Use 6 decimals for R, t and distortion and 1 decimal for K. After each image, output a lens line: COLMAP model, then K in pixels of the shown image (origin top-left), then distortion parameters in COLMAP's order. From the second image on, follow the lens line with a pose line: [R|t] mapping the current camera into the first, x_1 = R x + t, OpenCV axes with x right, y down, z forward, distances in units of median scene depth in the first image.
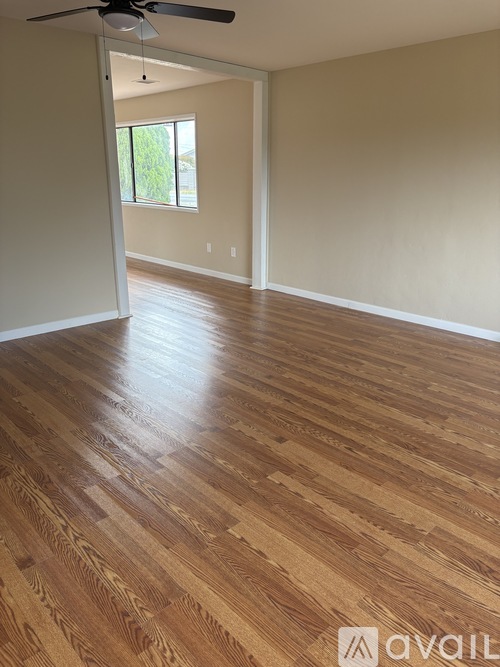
lens RADIAL K [[516.1, 0, 250.0], [0, 516.1, 333.5], [0, 0, 1]] dist [-0.000779, -0.000138]
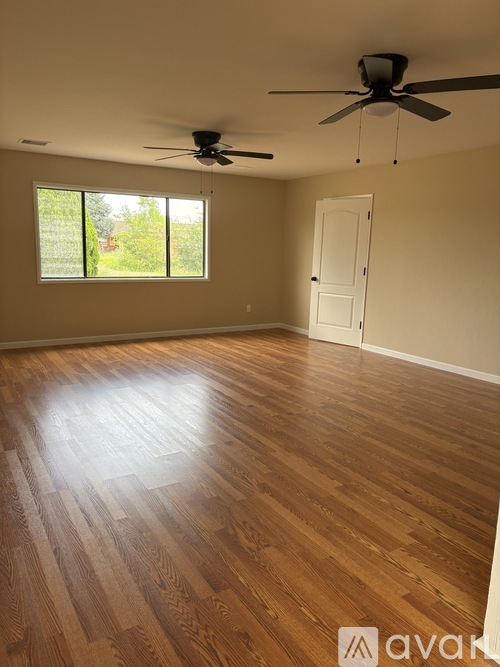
lens RADIAL K [[516.1, 0, 250.0], [0, 516.1, 333.5], [0, 0, 1]] dist [-0.000779, -0.000138]
pose [[-0.979187, -0.002263, 0.202947, -0.293386], [0.093289, 0.883031, 0.459949, -0.822475], [-0.180250, 0.469308, -0.864442, 2.463410]]
